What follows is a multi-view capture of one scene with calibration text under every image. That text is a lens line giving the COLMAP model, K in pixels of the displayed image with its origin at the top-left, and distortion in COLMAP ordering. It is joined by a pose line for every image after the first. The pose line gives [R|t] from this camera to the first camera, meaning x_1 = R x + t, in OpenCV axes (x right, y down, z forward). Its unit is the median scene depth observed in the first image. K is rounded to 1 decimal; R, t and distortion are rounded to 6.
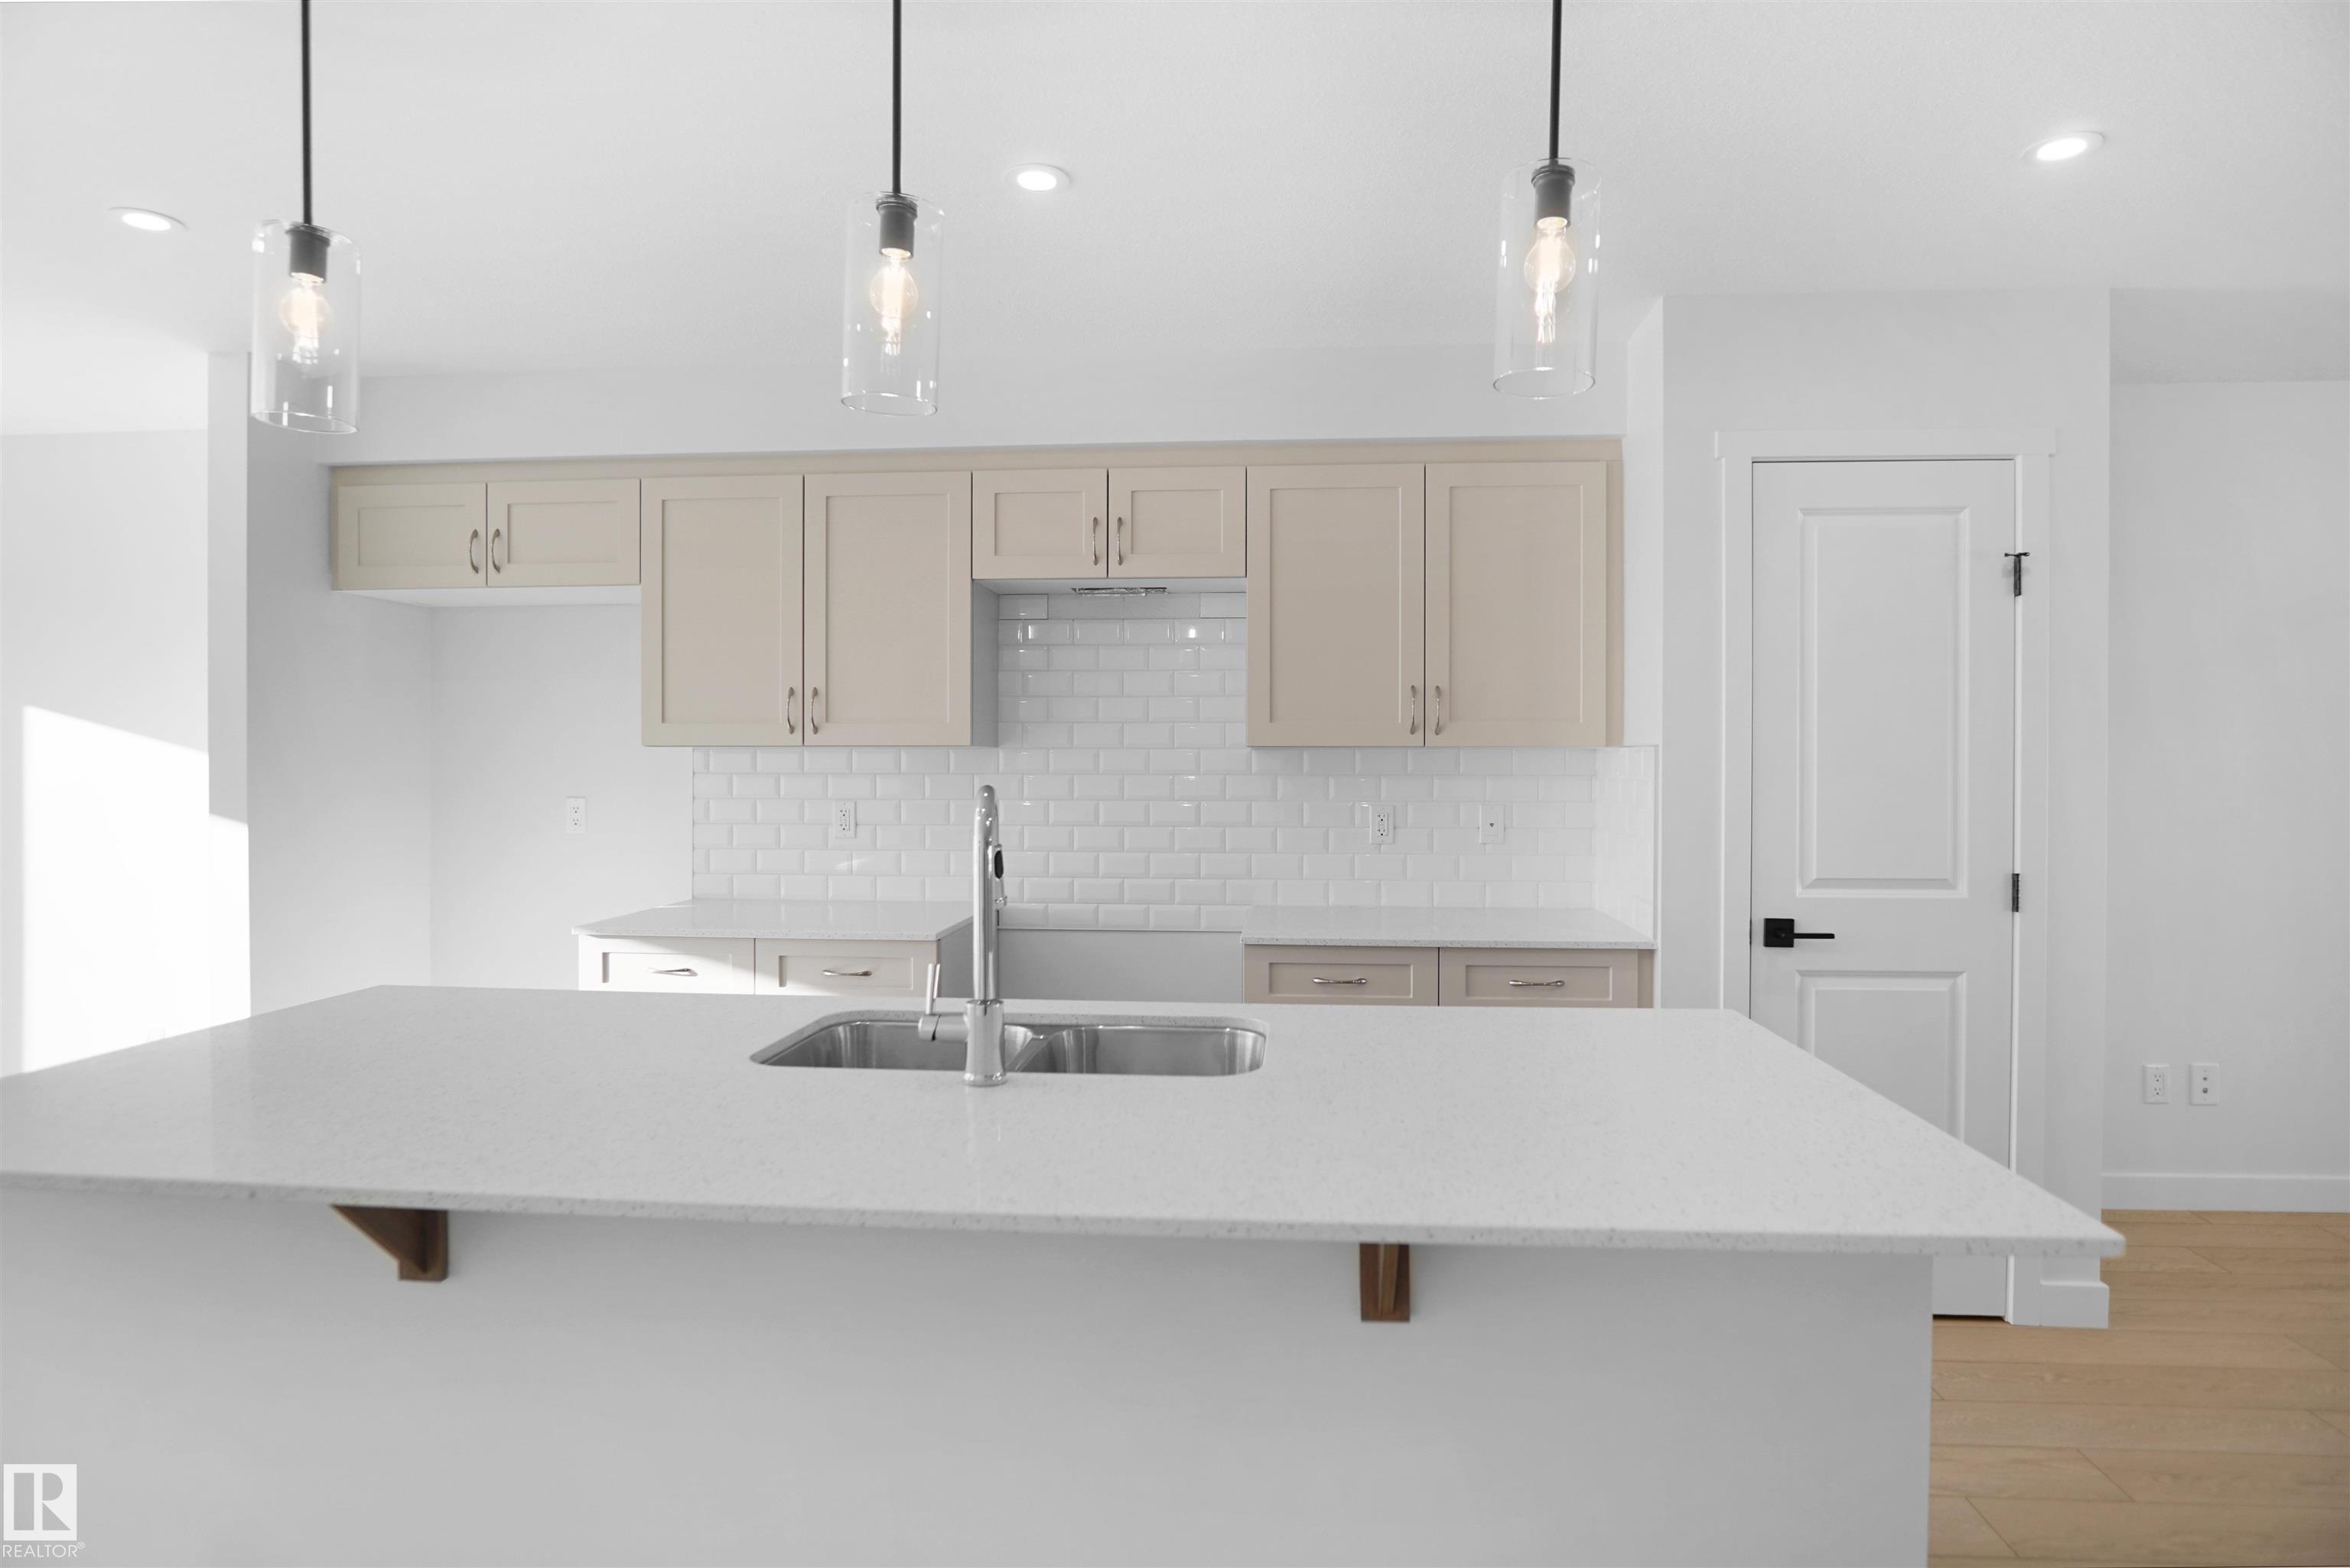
lens RADIAL K [[1233.7, 0, 1176.1], [0, 1233.7, 768.0], [0, 0, 1]] dist [-0.024488, 0.000229]
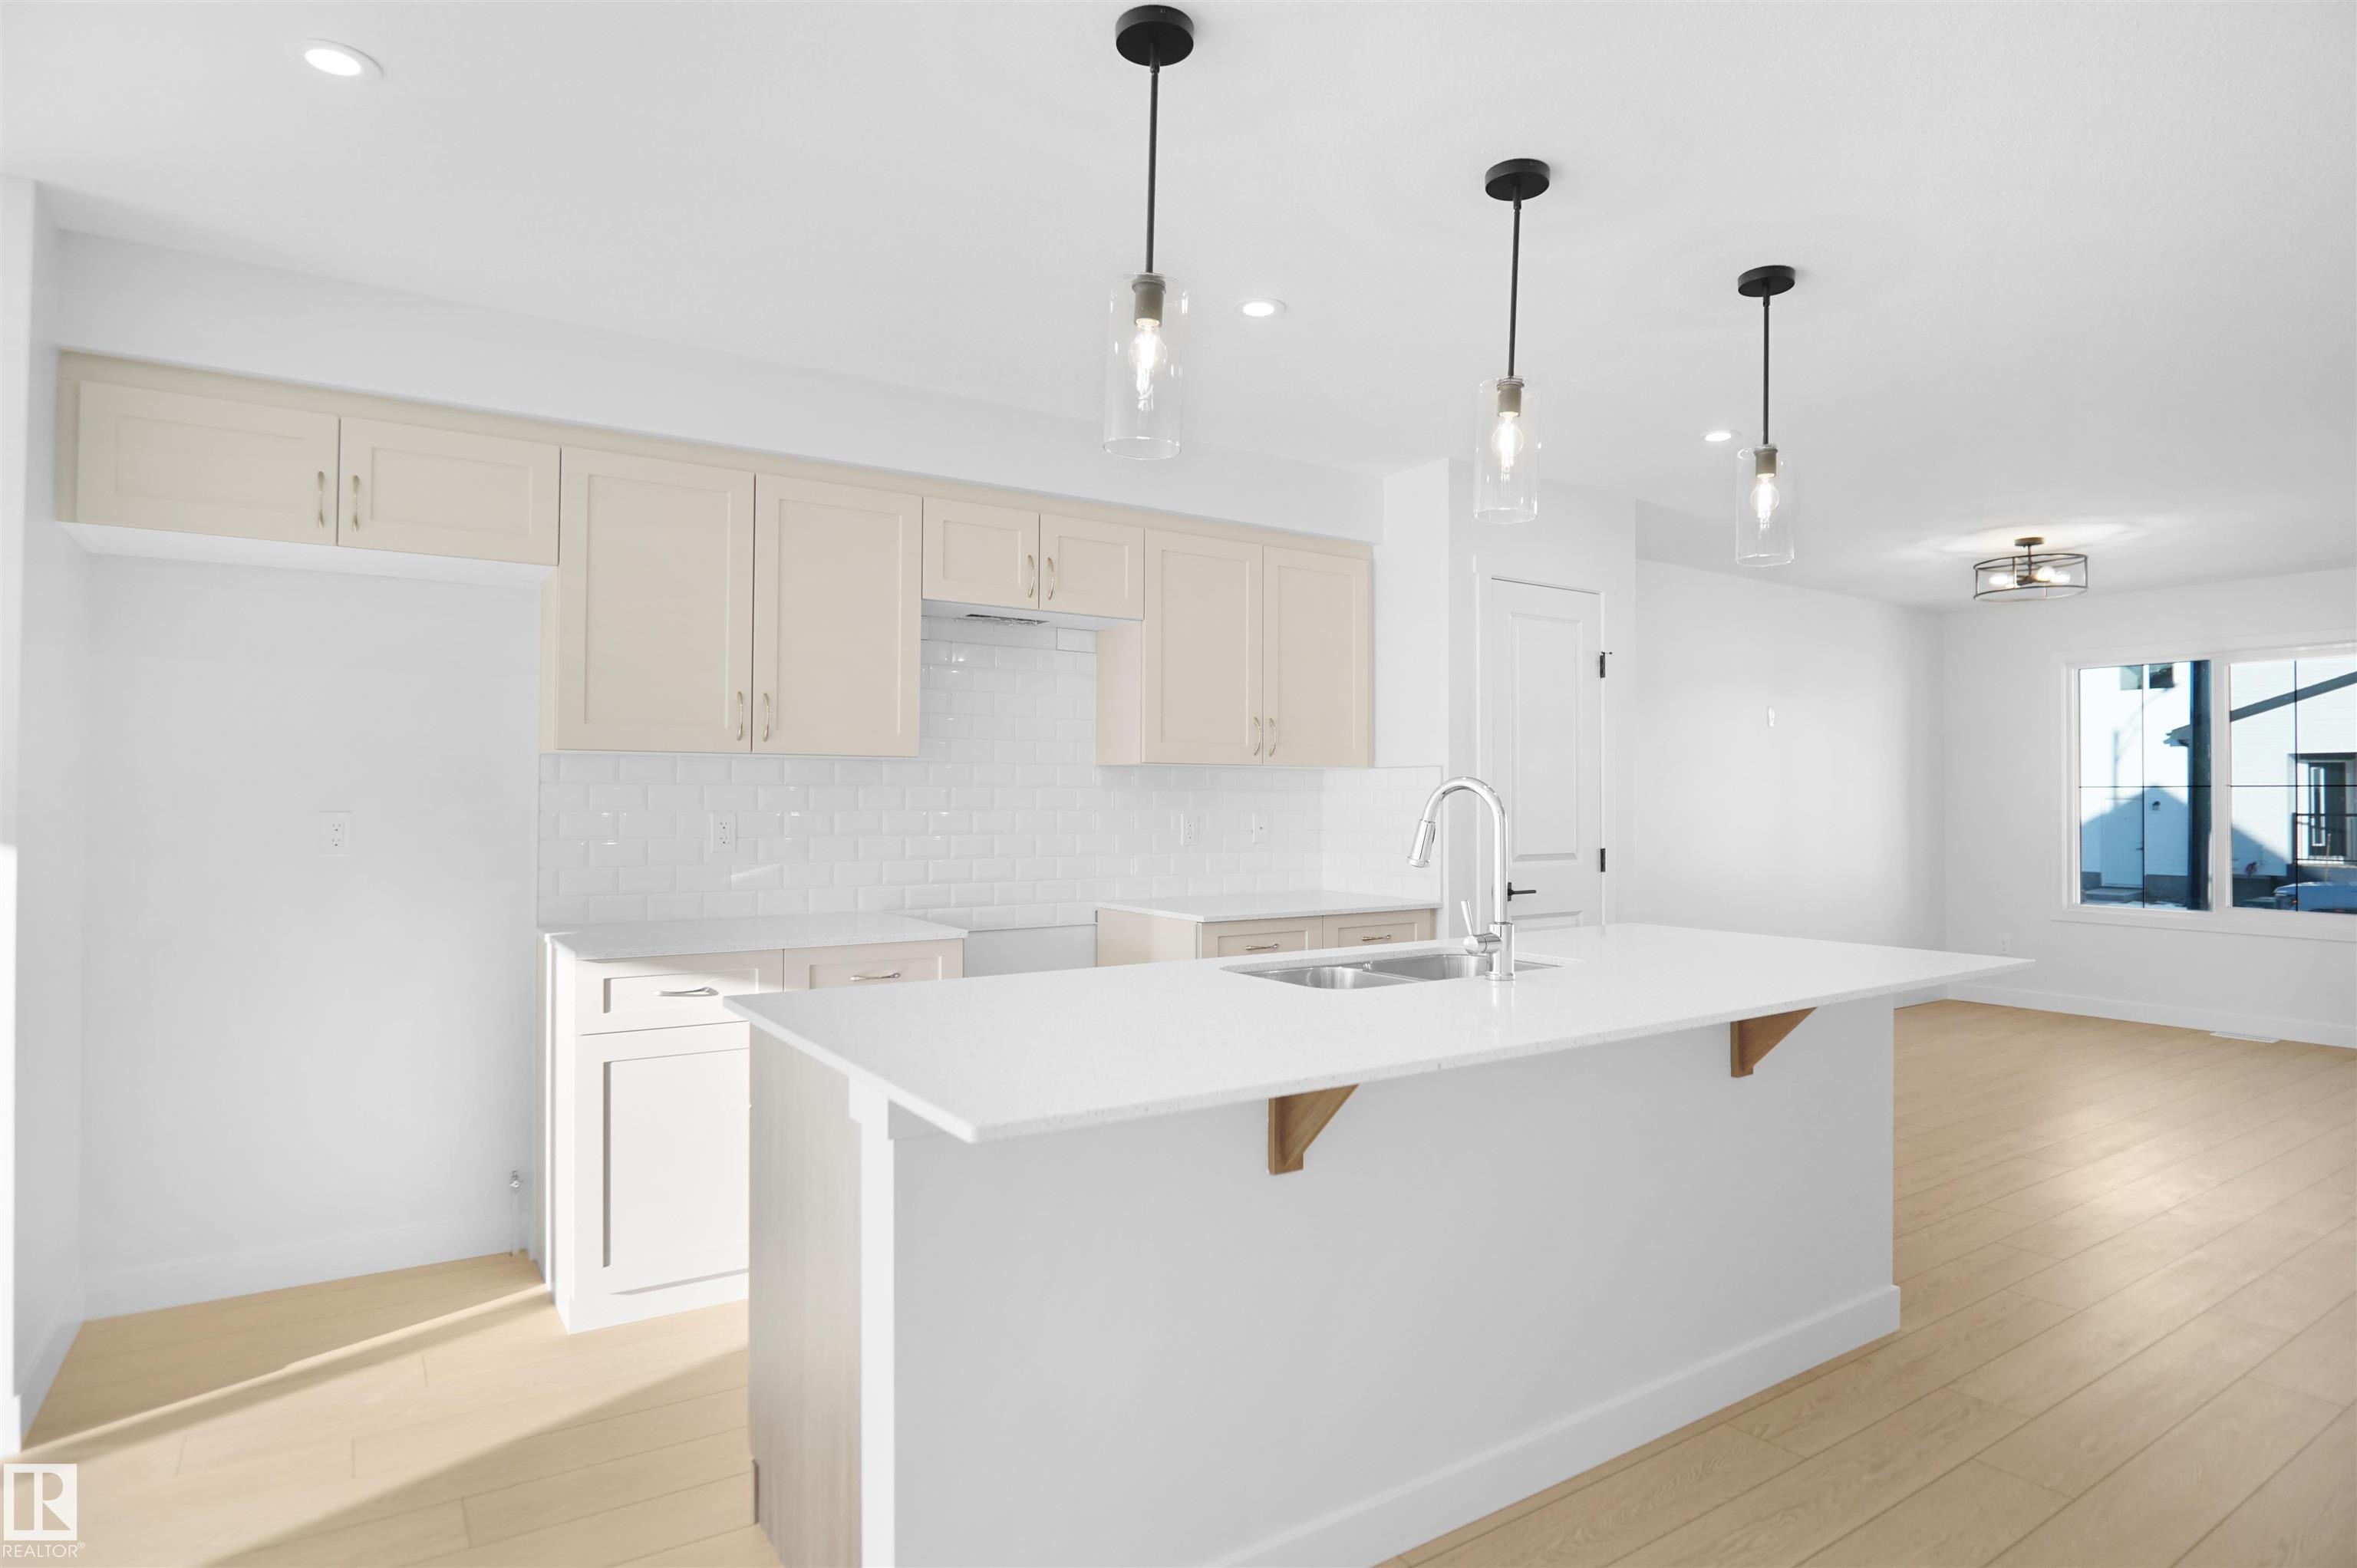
lens RADIAL K [[1237.4, 0, 1191.9], [0, 1237.4, 795.6], [0, 0, 1]] dist [-0.024488, 0.000229]
pose [[0.788904, 0.002215, 0.614513, -0.636672], [-0.001368, 0.999997, -0.001848, 0.016544], [-0.614515, 0.000617, 0.788905, 0.028452]]
